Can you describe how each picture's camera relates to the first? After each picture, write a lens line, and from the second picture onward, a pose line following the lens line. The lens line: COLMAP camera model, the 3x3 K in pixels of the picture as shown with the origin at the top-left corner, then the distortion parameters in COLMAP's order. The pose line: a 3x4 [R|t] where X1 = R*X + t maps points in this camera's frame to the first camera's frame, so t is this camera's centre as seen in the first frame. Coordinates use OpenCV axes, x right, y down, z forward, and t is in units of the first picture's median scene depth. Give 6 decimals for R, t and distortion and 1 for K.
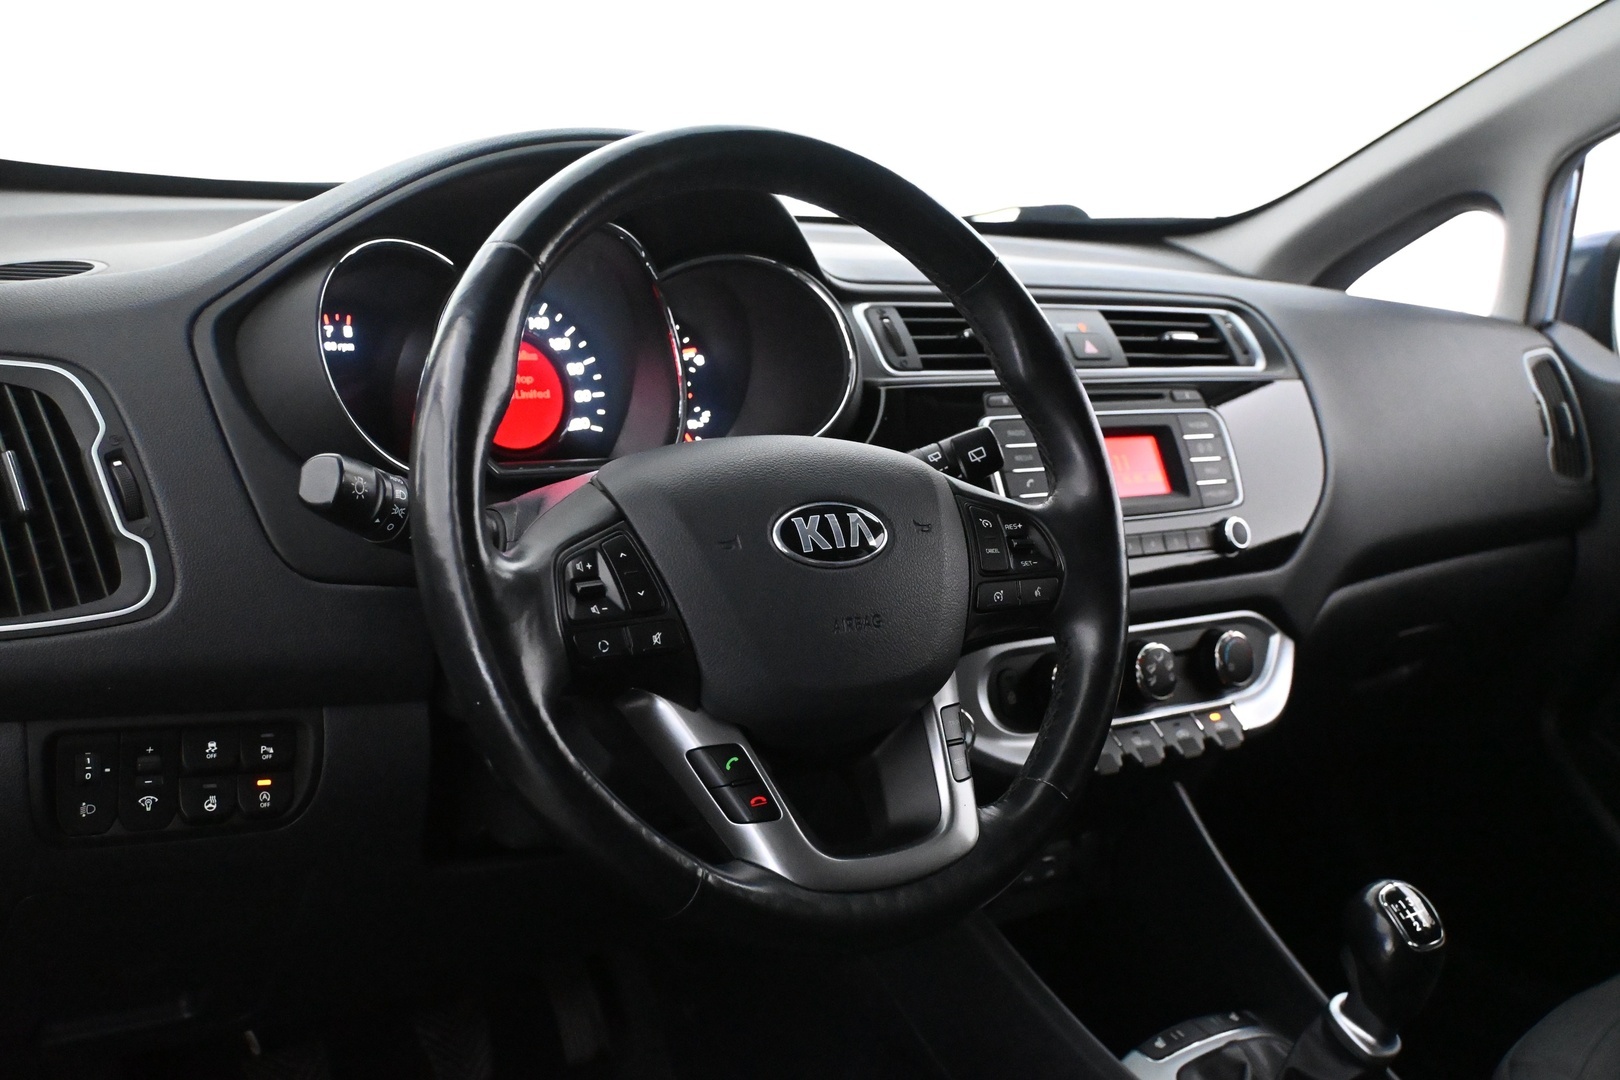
lens RADIAL K [[1752.4, 0, 812.4], [0, 1752.4, 535.8], [0, 0, 1]] dist [0.006001, 0.000000]
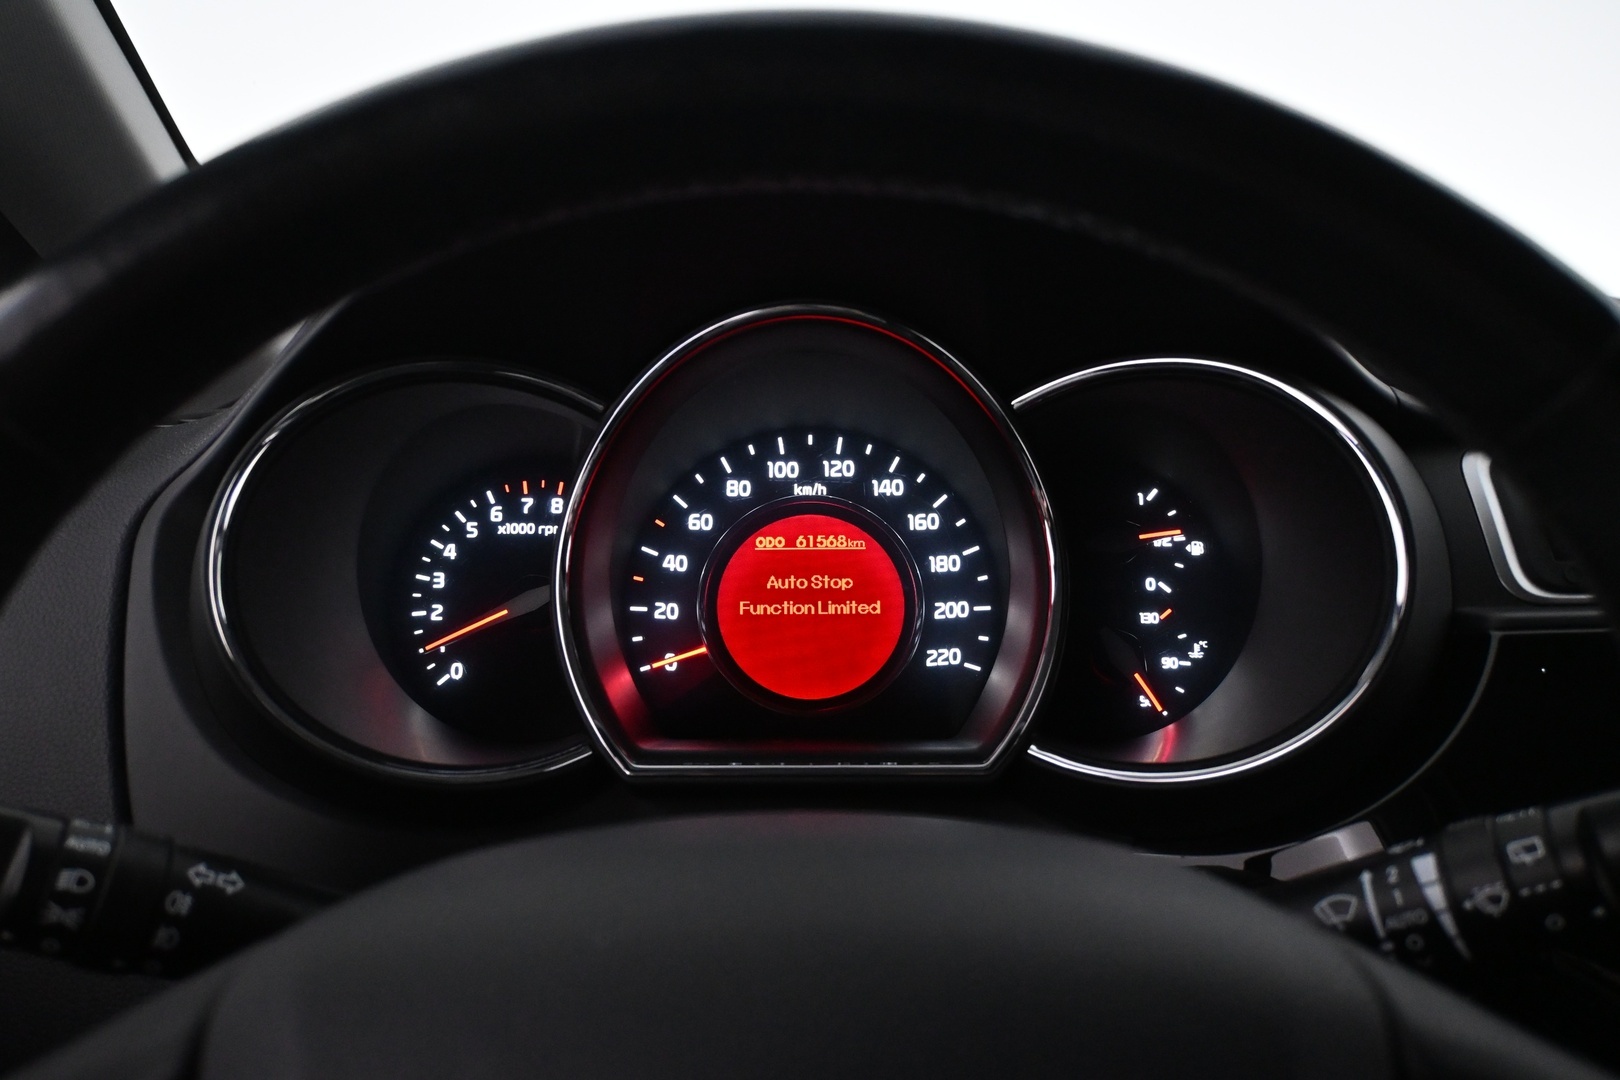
lens RADIAL K [[1412.3, 0, 808.8], [0, 1412.3, 540.5], [0, 0, 1]] dist [-0.000095, 0.002727]
pose [[0.800213, 0.026845, -0.599115, 0.110040], [-0.057902, 0.997789, -0.032630, -0.080895], [0.596915, 0.060801, 0.799998, 0.560181]]
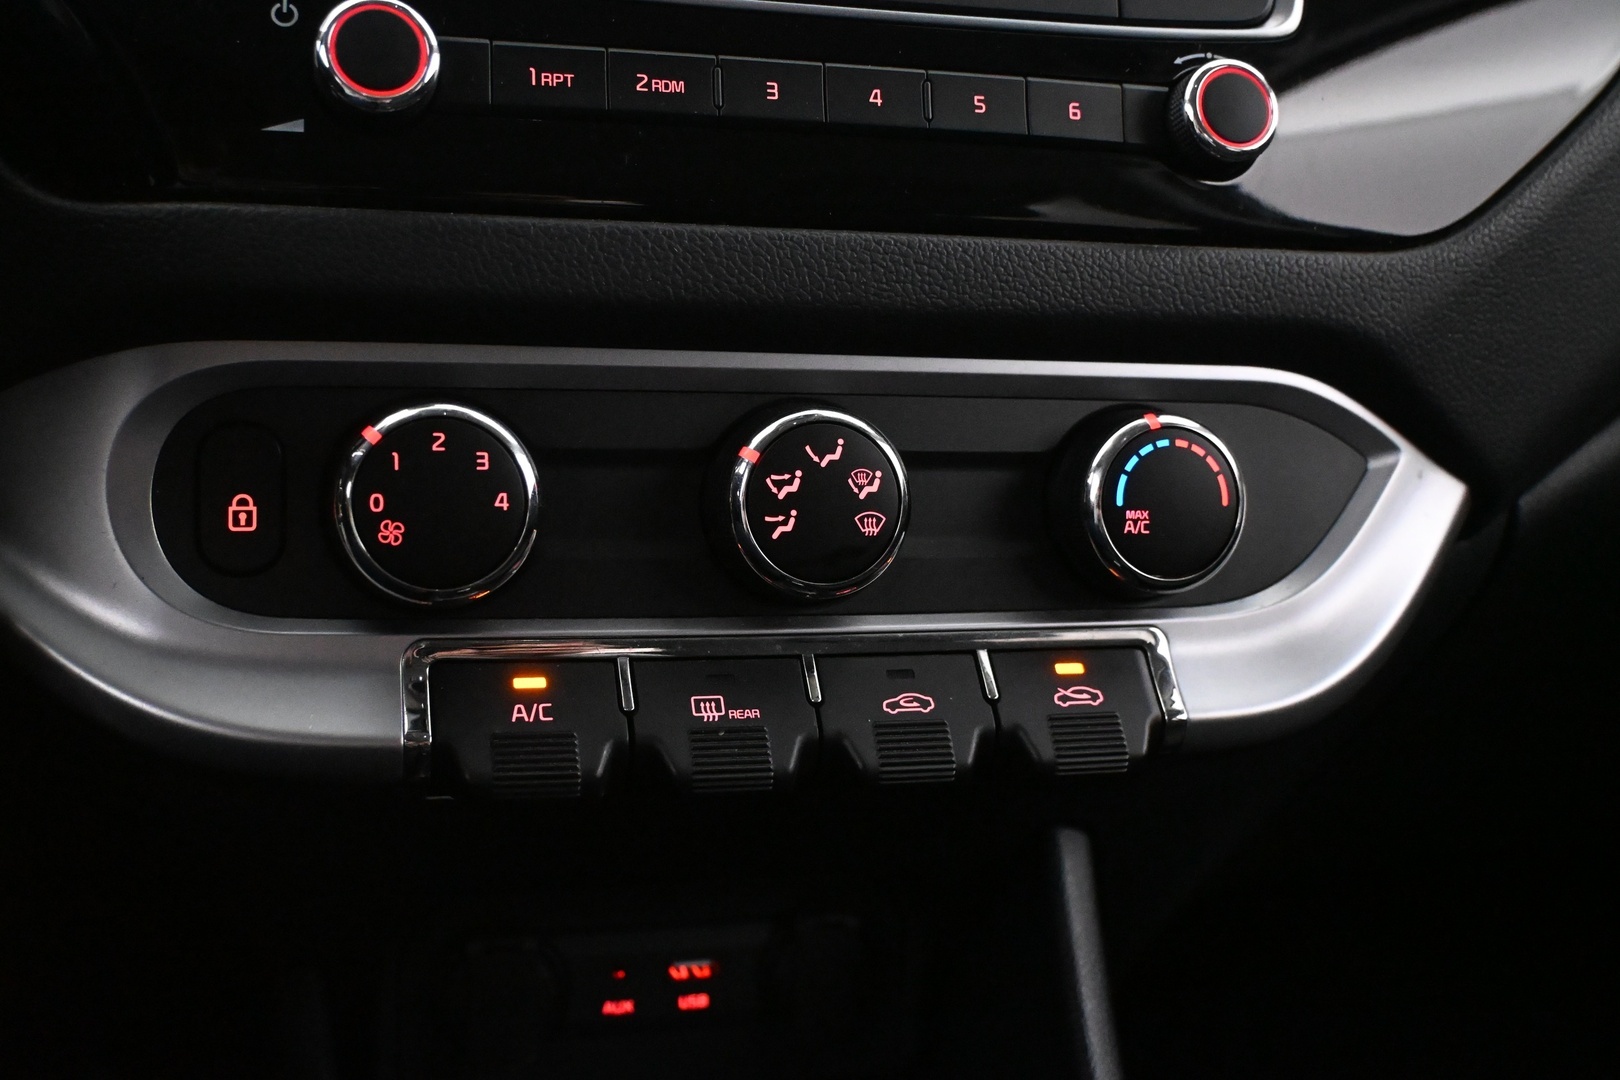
lens RADIAL K [[1752.4, 0, 804.3], [0, 1752.4, 540.9], [0, 0, 1]] dist [0.006001, 0.000000]
pose [[0.922575, 0.122319, -0.365915, 0.312246], [-0.093781, 0.991065, 0.094847, 0.055206], [0.374247, -0.053188, 0.925802, 0.706768]]
